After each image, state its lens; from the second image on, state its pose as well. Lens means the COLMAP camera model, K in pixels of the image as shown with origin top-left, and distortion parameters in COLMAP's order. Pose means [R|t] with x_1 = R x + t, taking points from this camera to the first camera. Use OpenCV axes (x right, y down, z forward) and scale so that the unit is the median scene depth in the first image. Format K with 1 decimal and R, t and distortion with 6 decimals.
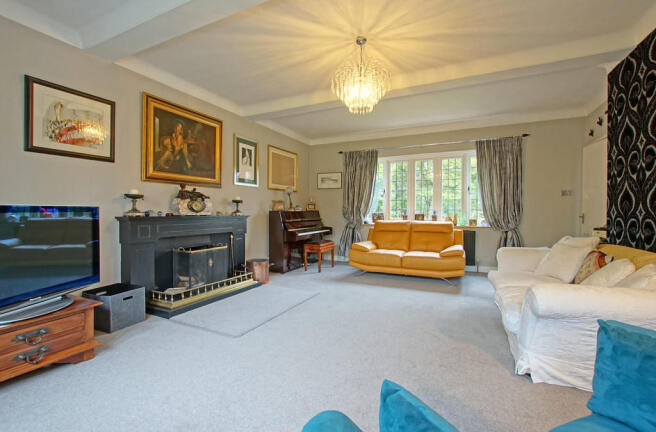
lens RADIAL K [[288.4, 0, 325.9], [0, 288.4, 212.5], [0, 0, 1]] dist [0.014897, 0.000127]
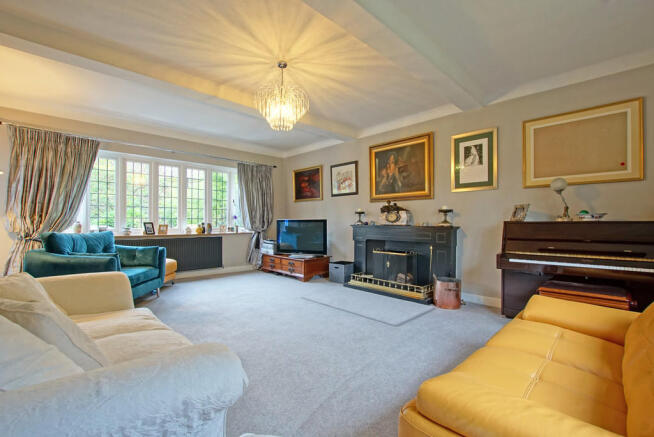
lens RADIAL K [[290.4, 0, 326.2], [0, 290.4, 220.0], [0, 0, 1]] dist [-0.004558, -0.000415]
pose [[-0.328468, -0.019059, -0.944323, 0.821535], [-0.015933, 0.999766, -0.014636, 0.011442], [0.944381, 0.010239, -0.328695, 1.140228]]
